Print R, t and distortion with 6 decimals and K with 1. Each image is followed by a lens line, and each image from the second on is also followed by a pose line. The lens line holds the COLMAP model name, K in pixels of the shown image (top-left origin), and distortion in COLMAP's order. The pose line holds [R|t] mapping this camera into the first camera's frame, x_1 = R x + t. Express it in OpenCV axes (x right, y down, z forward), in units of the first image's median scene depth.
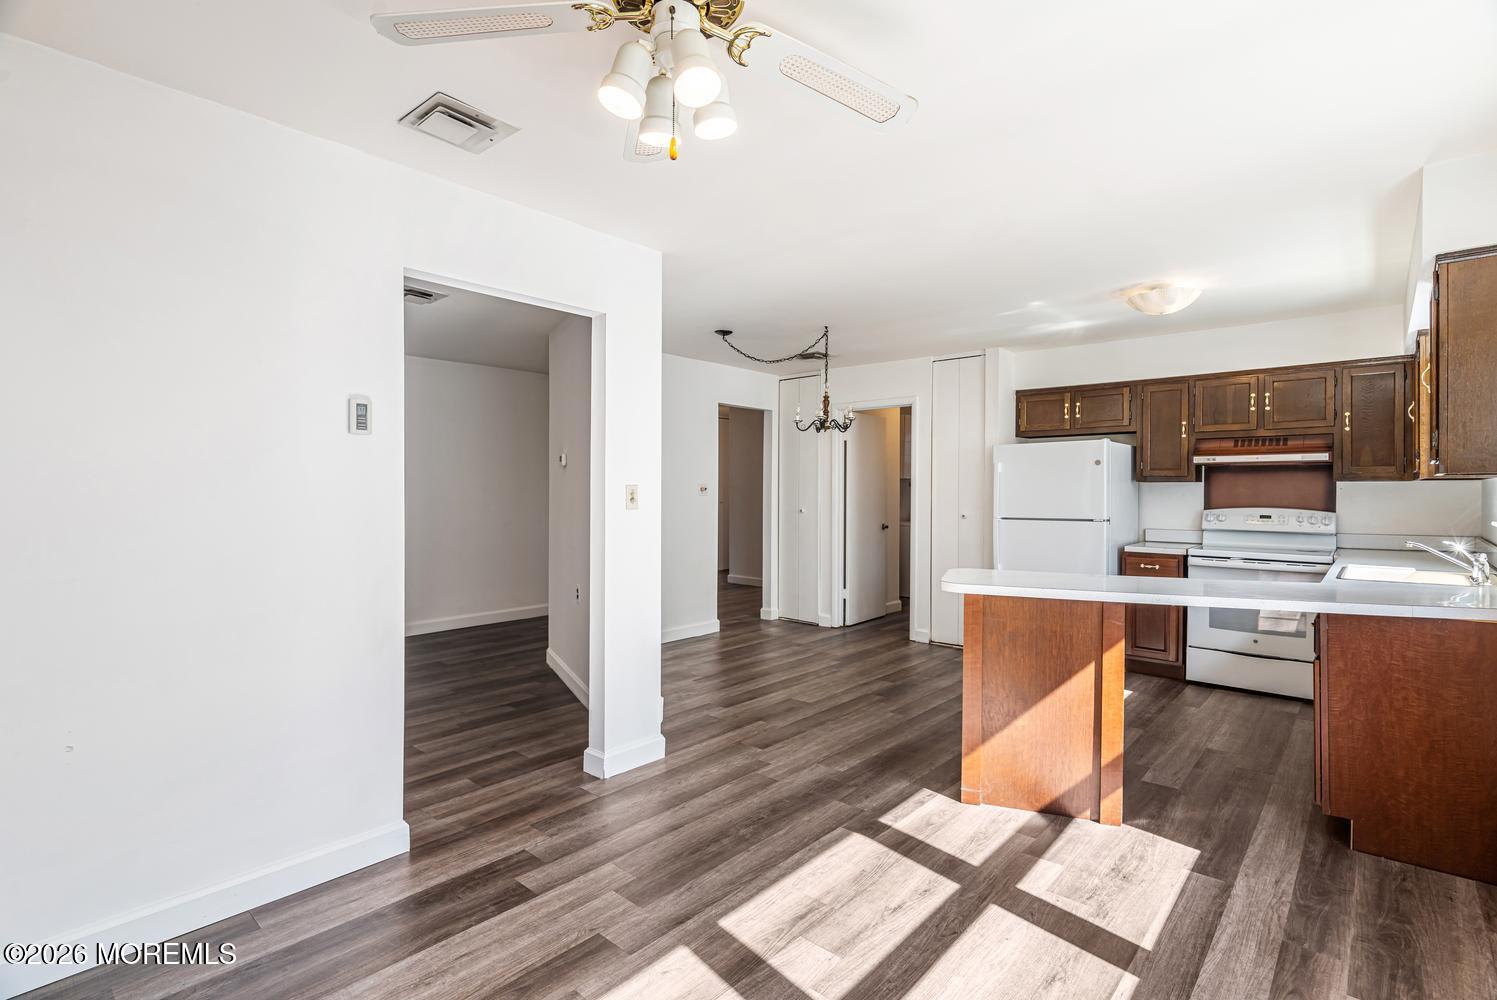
lens RADIAL K [[716.9, 0, 752.5], [0, 716.9, 494.3], [0, 0, 1]] dist [0.005161, -0.000078]
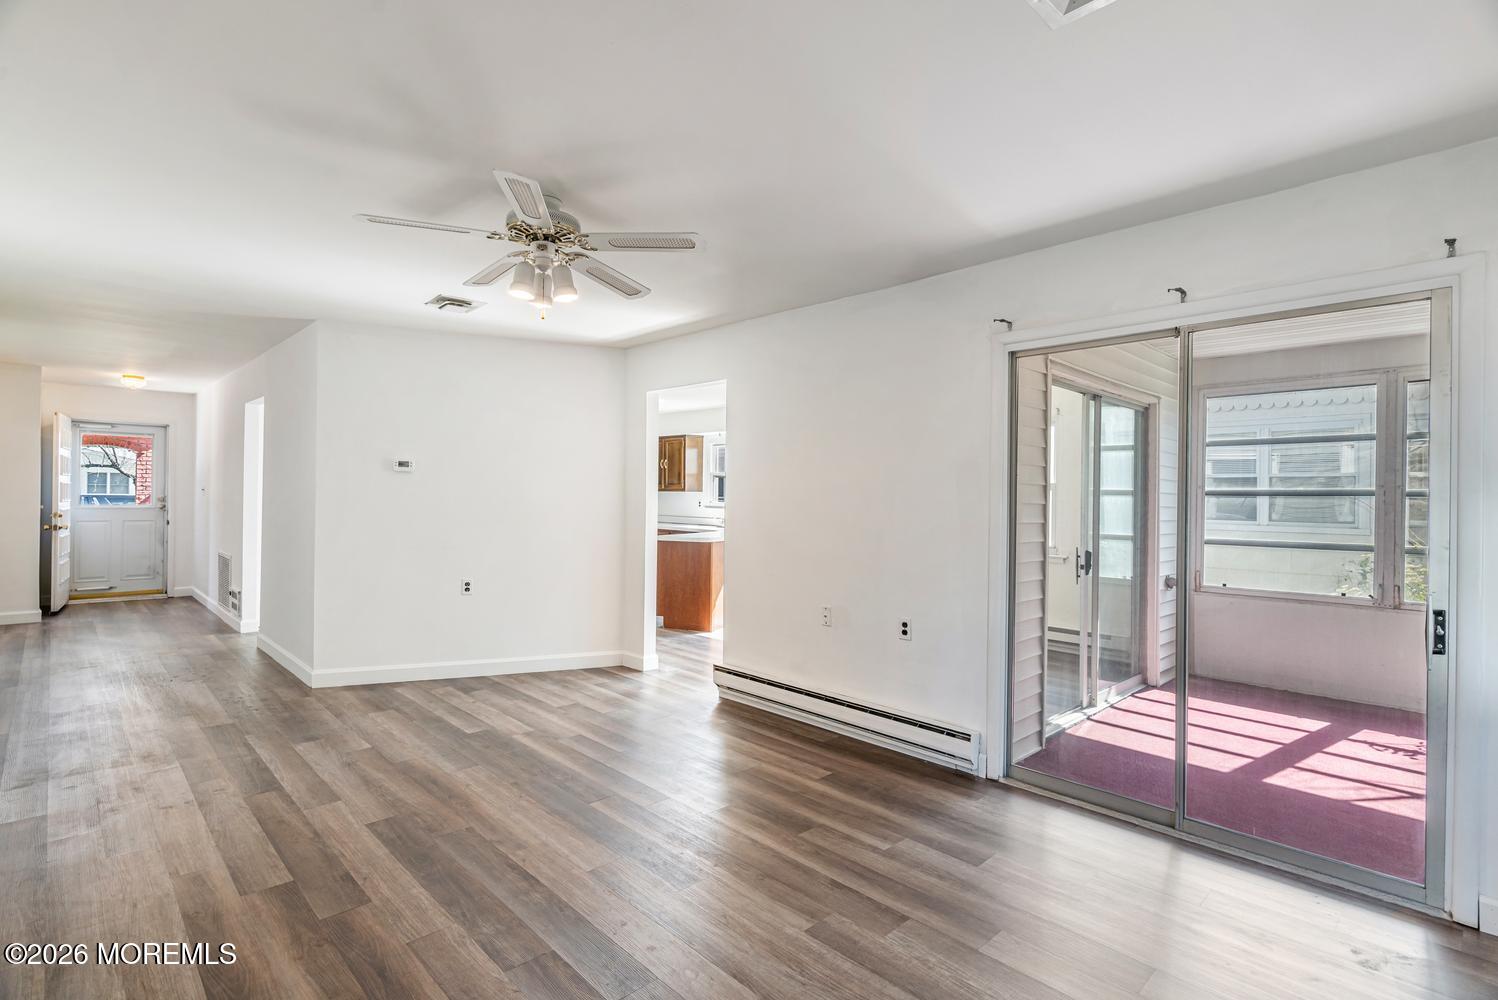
lens RADIAL K [[717.4, 0, 744.3], [0, 717.4, 497.9], [0, 0, 1]] dist [0.005161, -0.000078]
pose [[0.085755, -0.003102, 0.996311, -2.026954], [-0.006832, 0.999970, 0.003701, -0.013653], [-0.996293, -0.007124, 0.085731, 0.711880]]
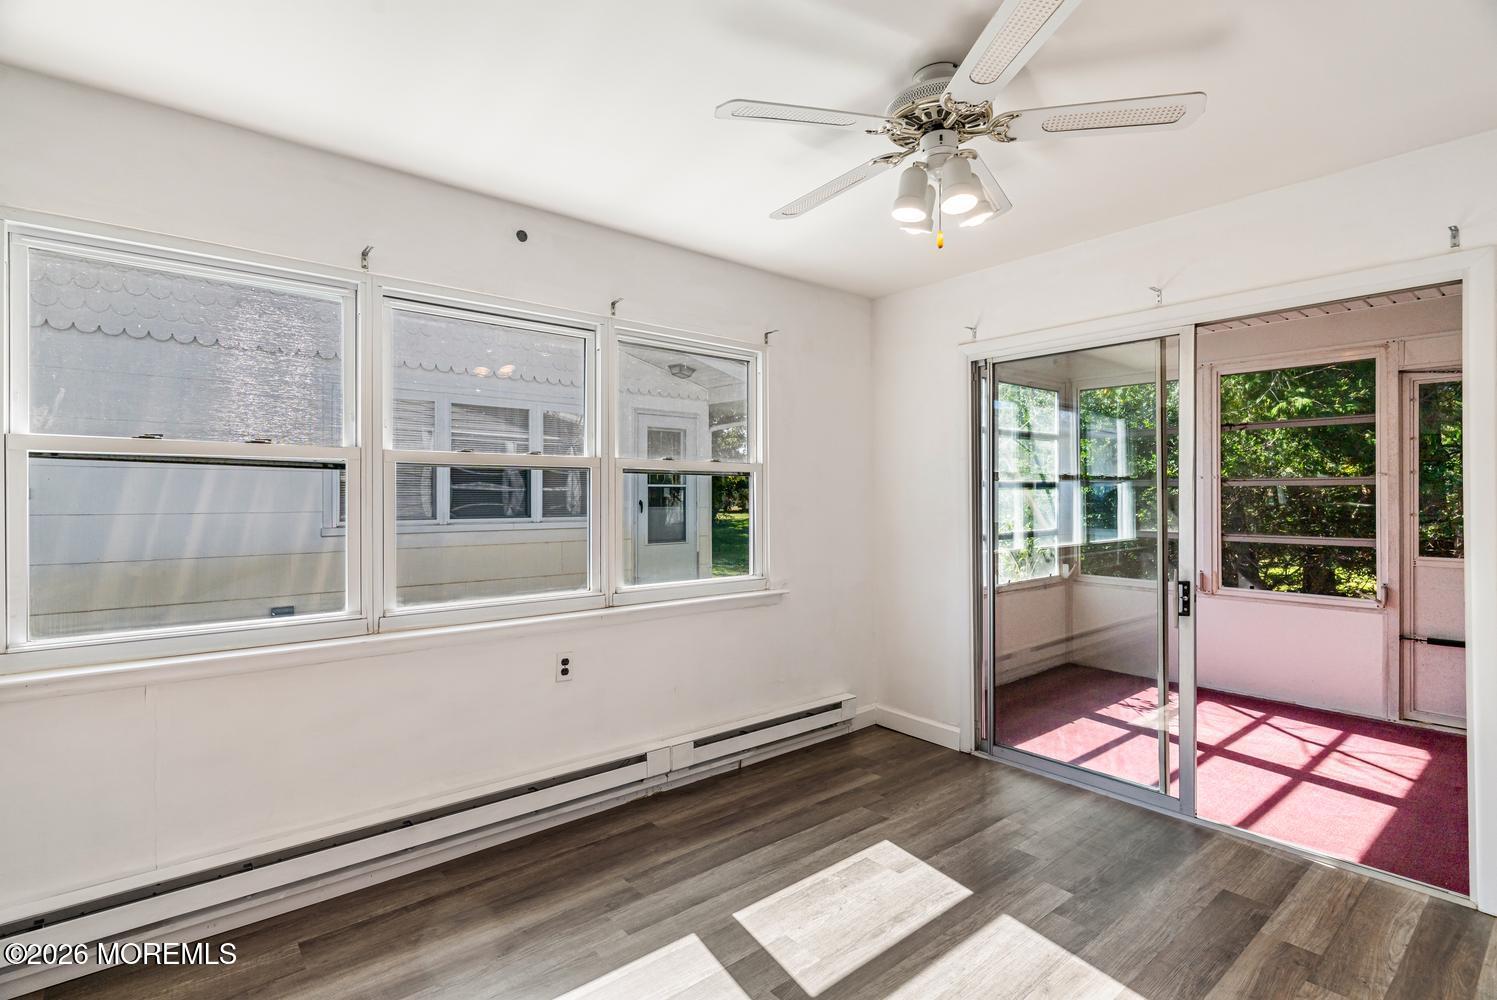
lens RADIAL K [[716.9, 0, 754.8], [0, 716.9, 495.1], [0, 0, 1]] dist [0.005161, -0.000078]
pose [[-0.989280, -0.002450, 0.146010, 0.010134], [-0.002027, 0.999993, 0.003045, -0.007770], [-0.146016, 0.002716, -0.989278, 1.173187]]
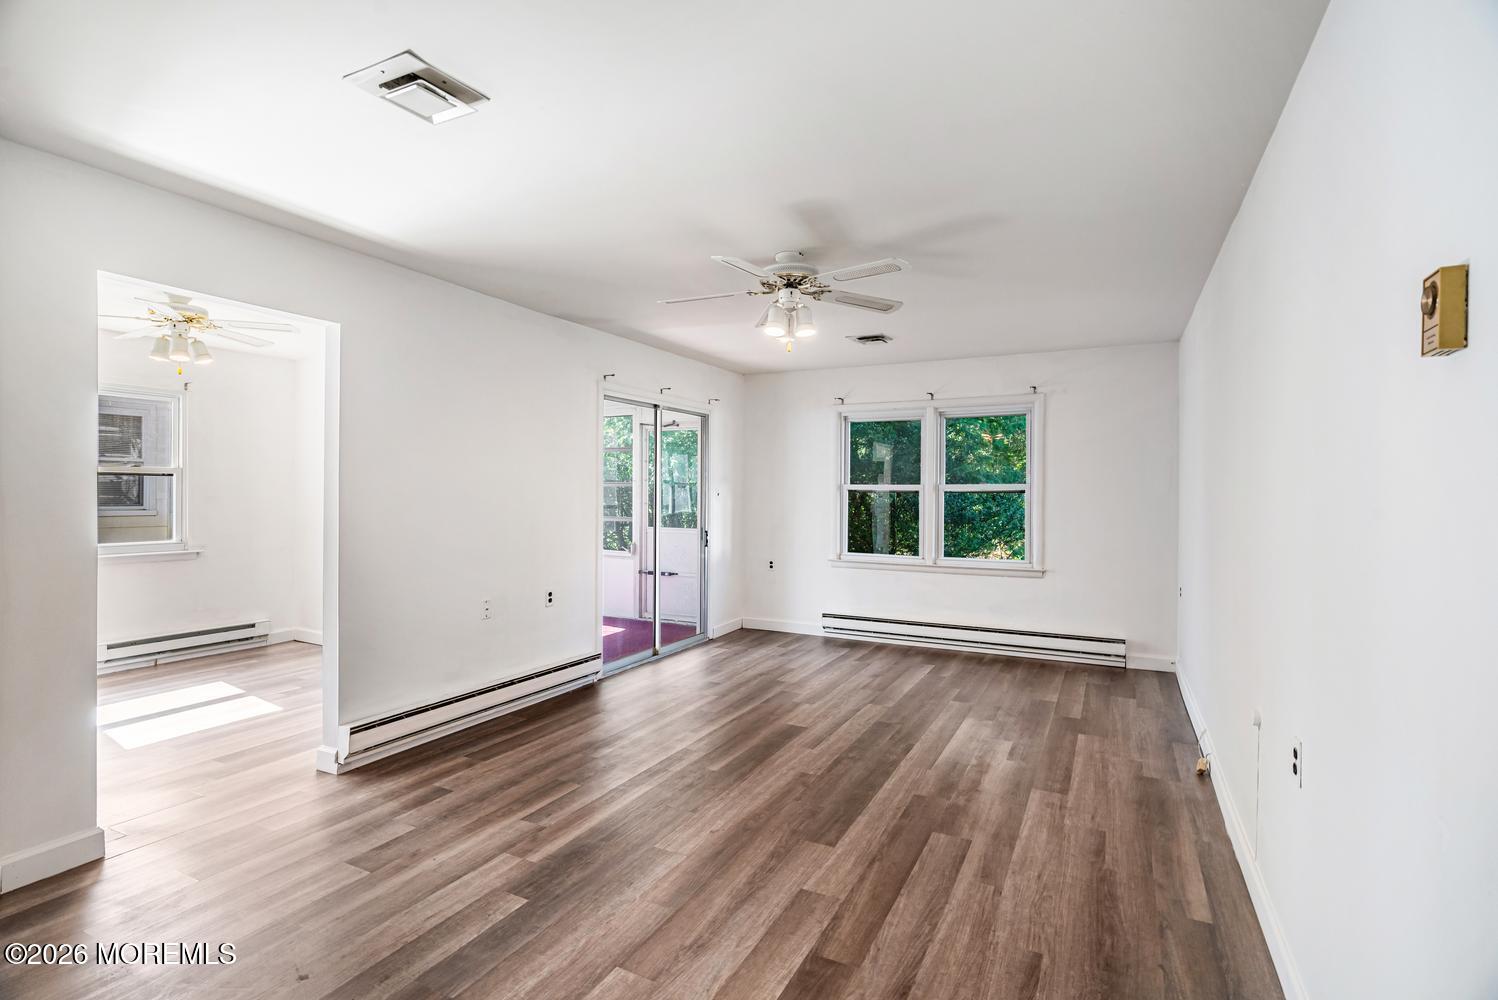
lens RADIAL K [[717.4, 0, 742.2], [0, 717.4, 488.7], [0, 0, 1]] dist [0.005161, -0.000078]
pose [[-0.971591, -0.012371, -0.236341, -0.795329], [-0.012608, 0.999920, -0.000509, -0.021893], [0.236329, 0.002485, -0.971670, 2.135066]]
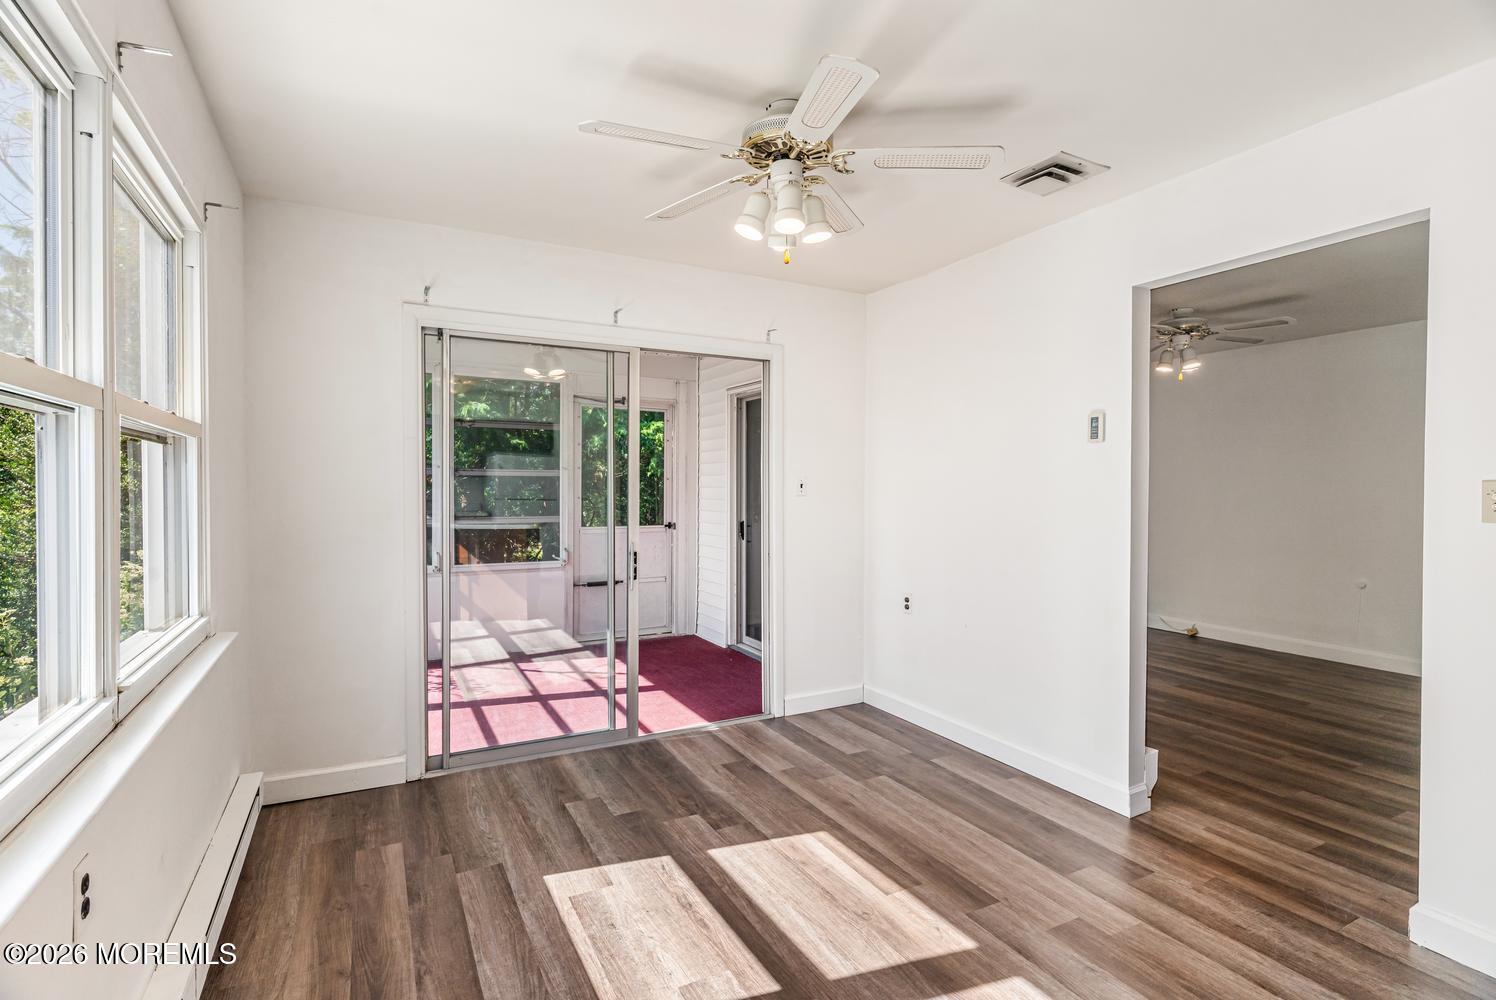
lens RADIAL K [[716.4, 0, 743.7], [0, 716.4, 490.8], [0, 0, 1]] dist [0.005161, -0.000078]
pose [[-0.353723, -0.000443, -0.935350, 0.655718], [-0.012242, 0.999916, 0.004156, -0.000182], [0.935270, 0.012920, -0.353699, 0.721379]]
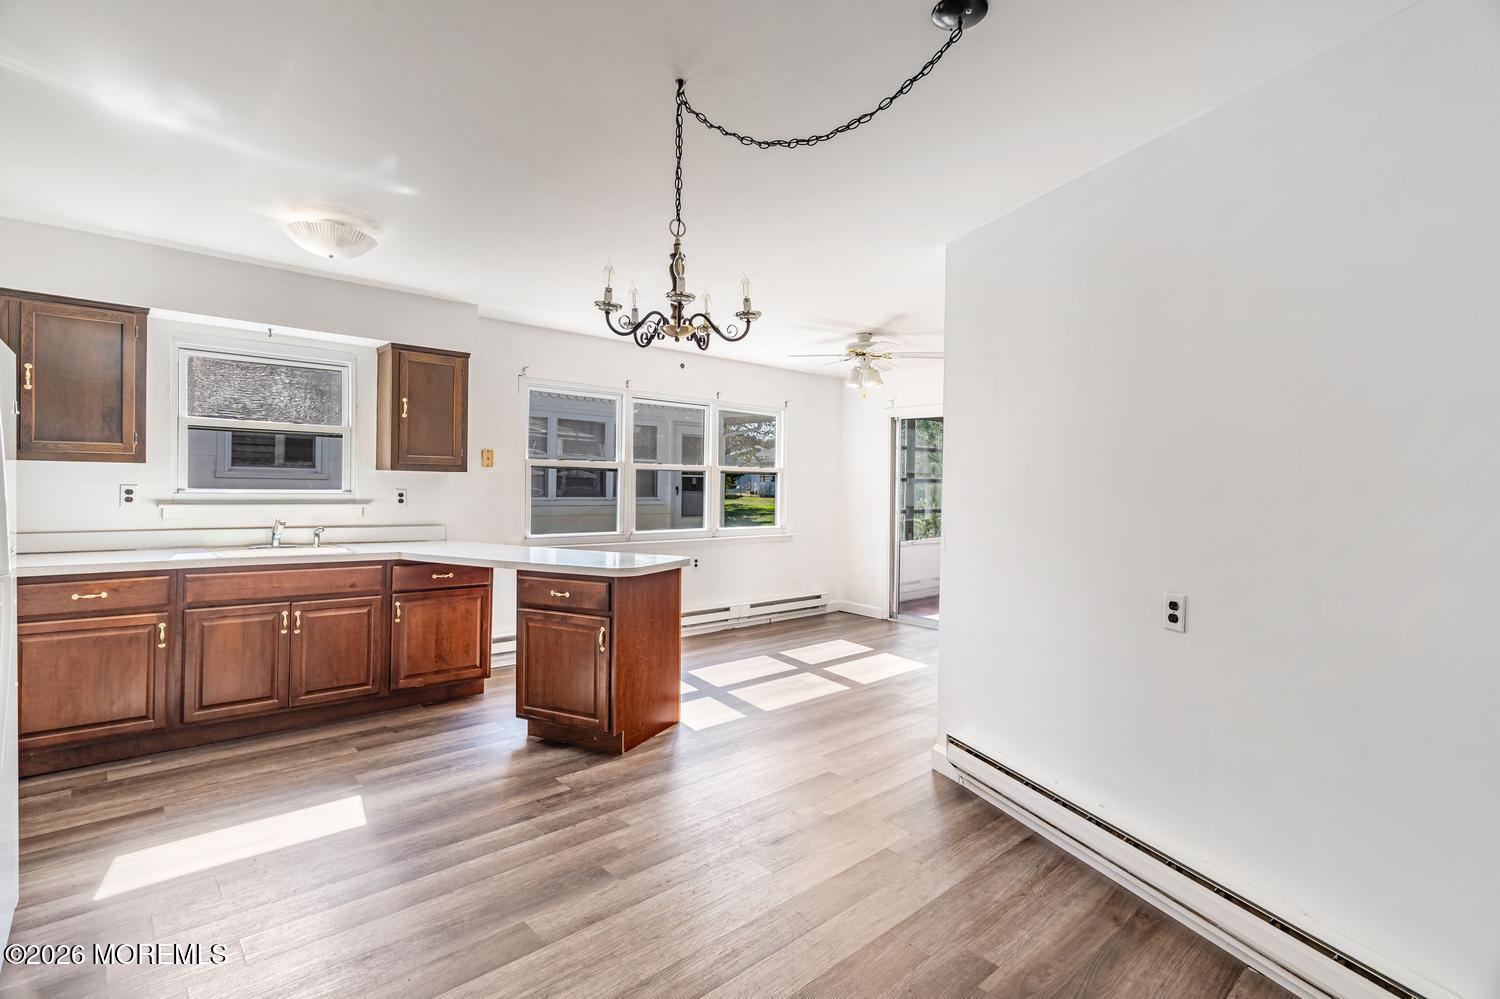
lens RADIAL K [[718.3, 0, 742.0], [0, 718.3, 491.9], [0, 0, 1]] dist [0.005161, -0.000078]
pose [[-0.992799, -0.018888, 0.118297, 0.027187], [-0.017056, 0.999719, 0.016484, -0.017722], [-0.118575, 0.014347, -0.992841, 2.326014]]
